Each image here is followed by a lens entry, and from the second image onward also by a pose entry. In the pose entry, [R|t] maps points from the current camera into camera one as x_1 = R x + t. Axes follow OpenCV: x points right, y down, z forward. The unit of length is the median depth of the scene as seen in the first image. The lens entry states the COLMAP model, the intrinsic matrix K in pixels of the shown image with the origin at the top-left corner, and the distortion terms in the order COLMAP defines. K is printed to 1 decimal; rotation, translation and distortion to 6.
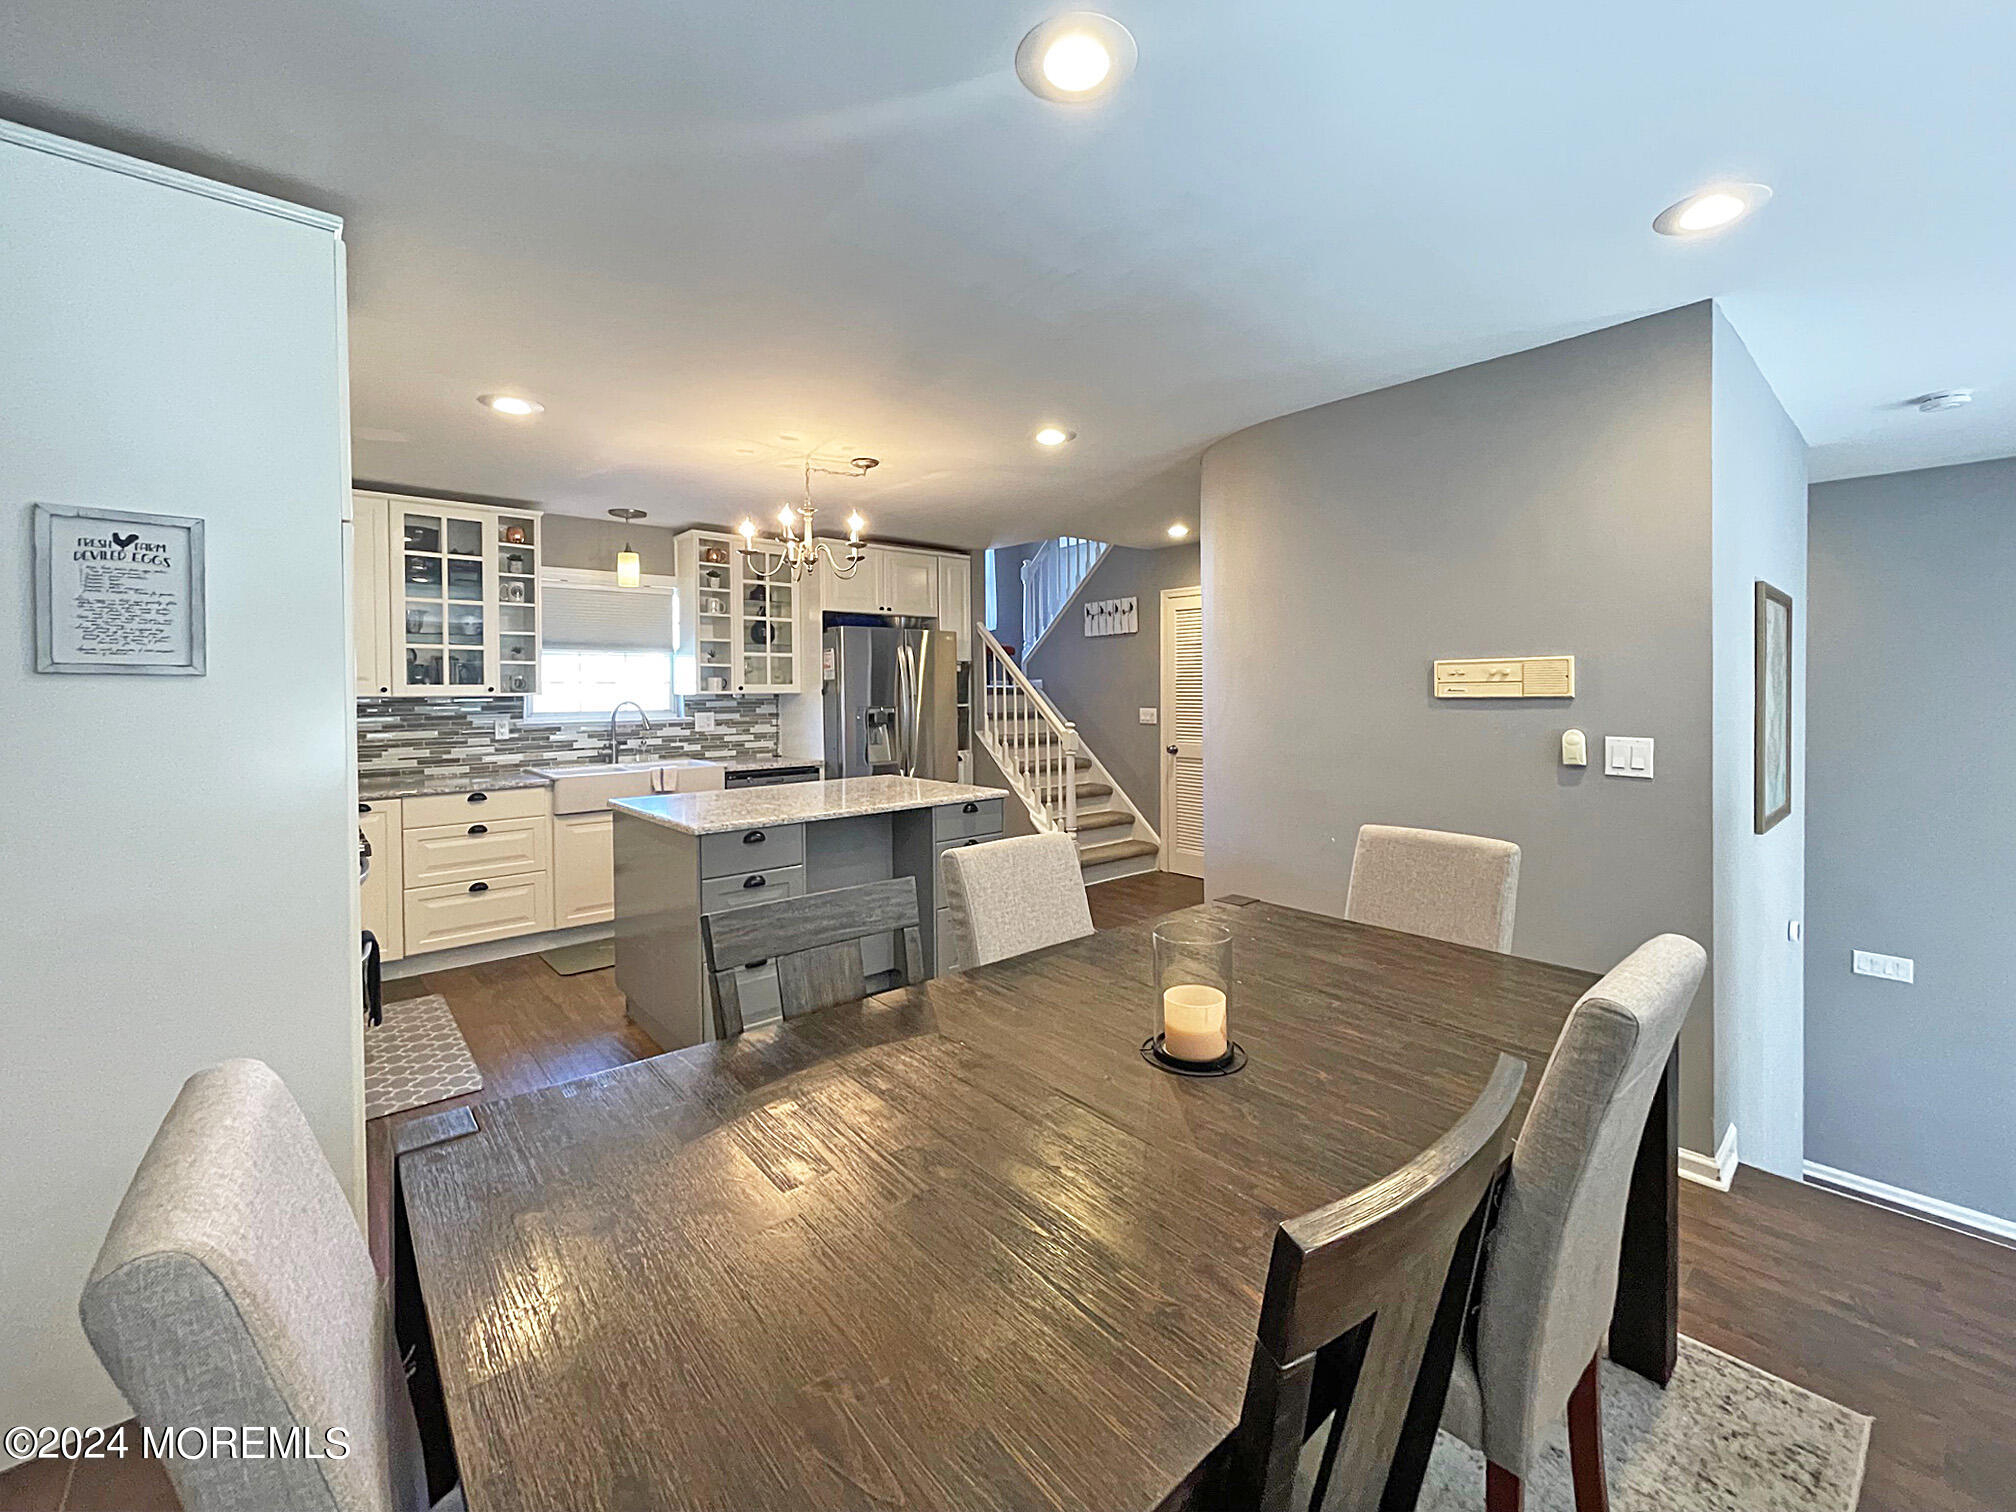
lens RADIAL K [[835.0, 0, 1026.6], [0, 835.0, 682.2], [0, 0, 1]] dist [-0.005739, 0.000044]
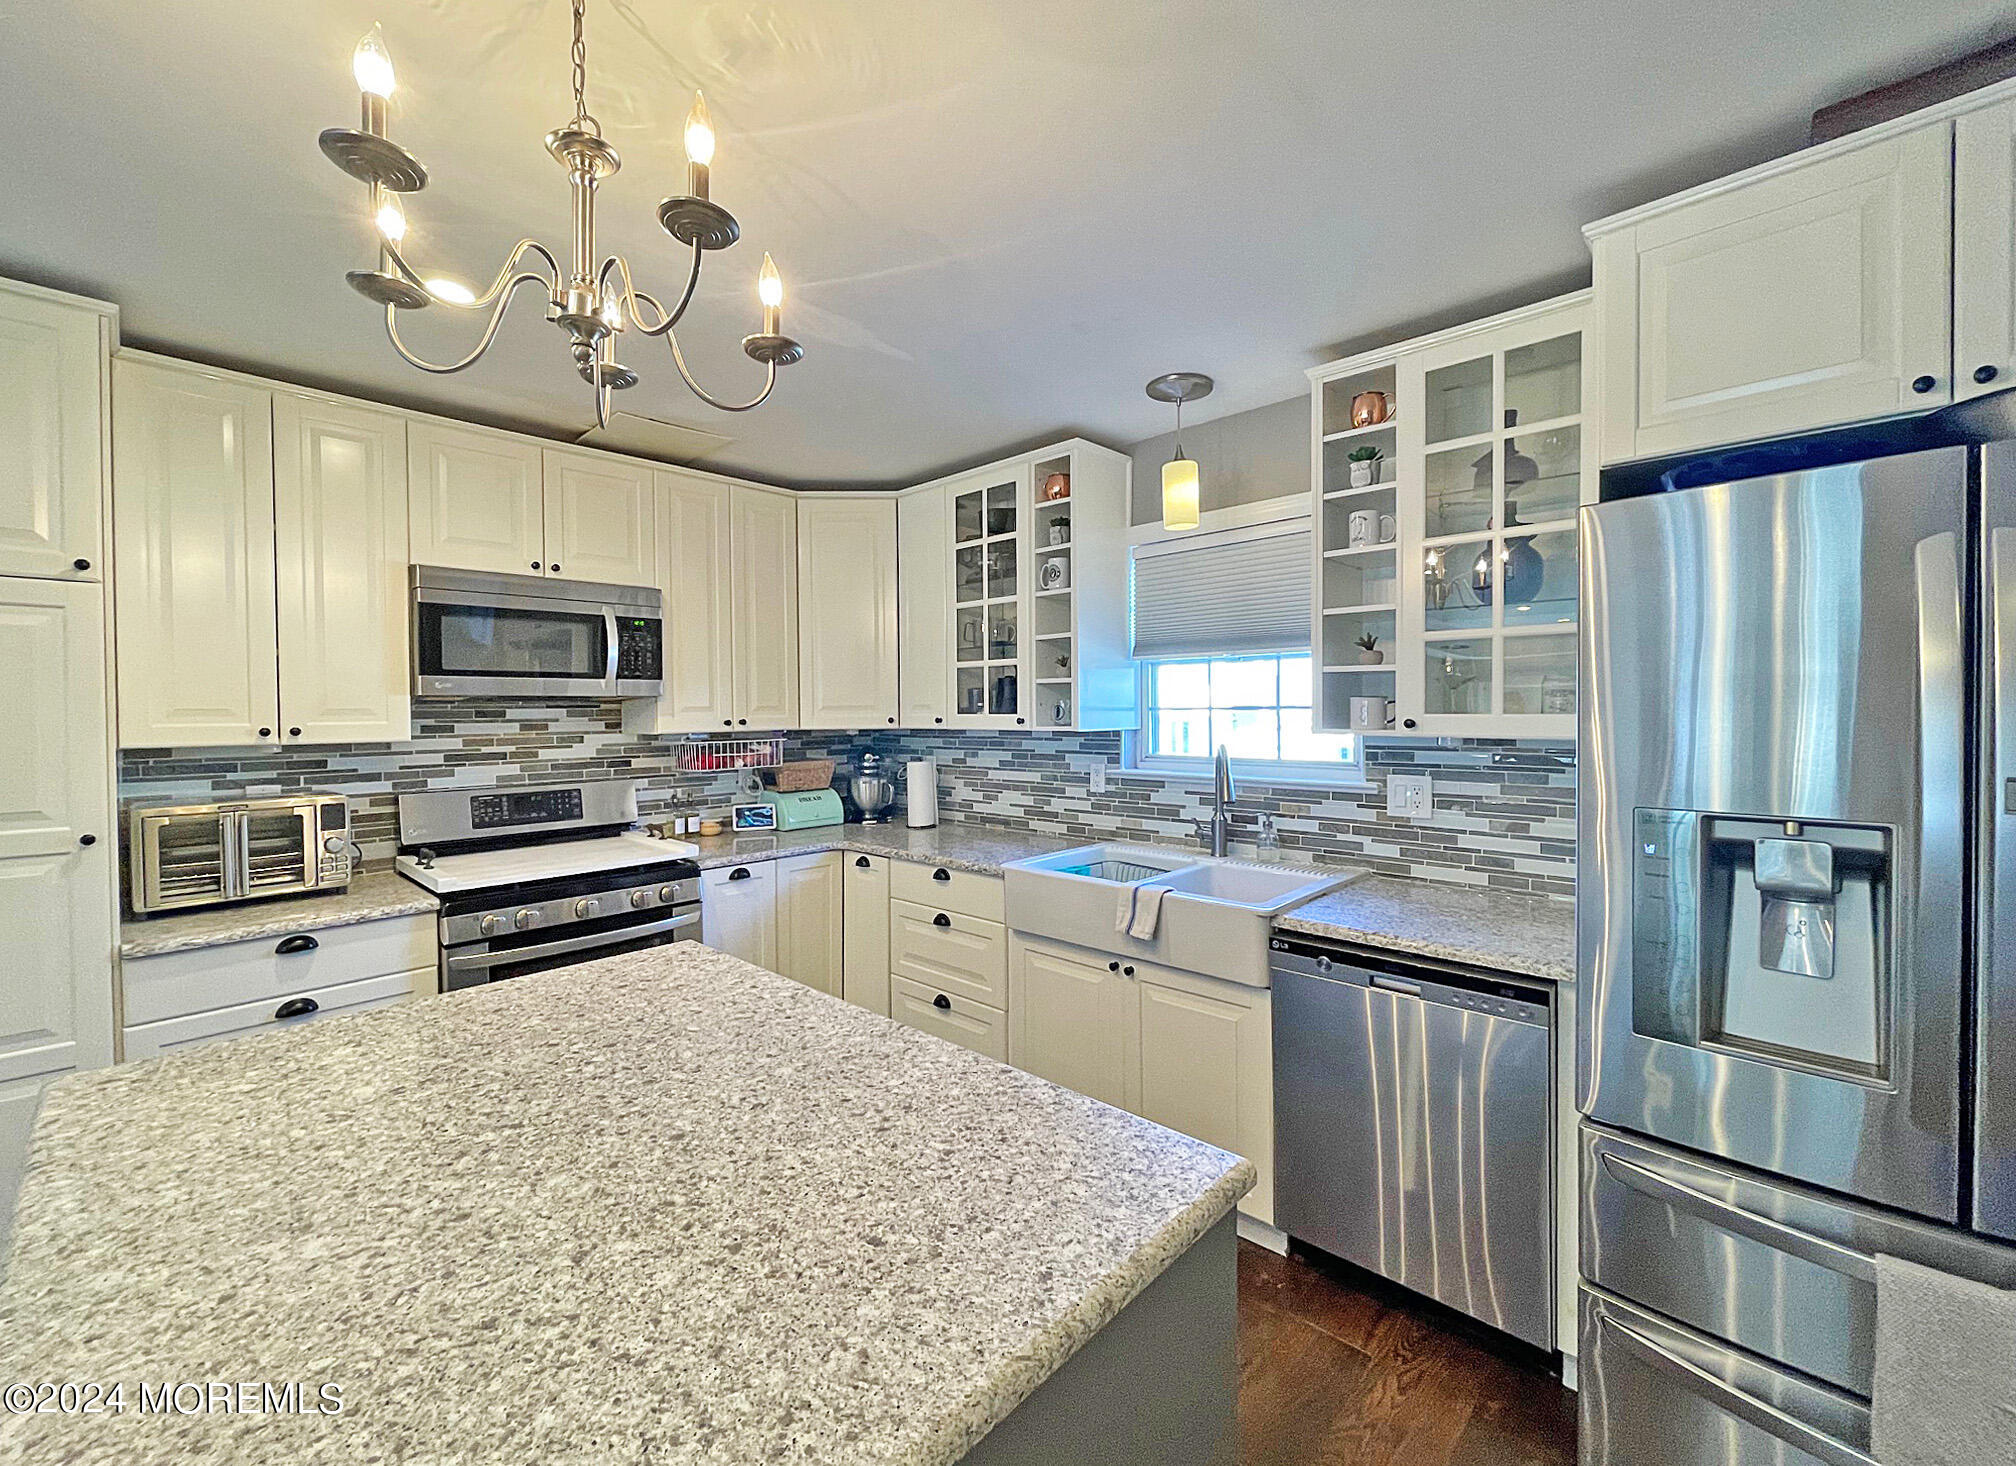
lens RADIAL K [[818.6, 0, 1024.0], [0, 818.6, 735.8], [0, 0, 1]] dist [0.000398, 0.000055]
pose [[0.099074, 0.045474, -0.994041, 0.032576], [0.024169, 0.998551, 0.048089, -0.012454], [0.994787, -0.028790, 0.097831, 0.885638]]
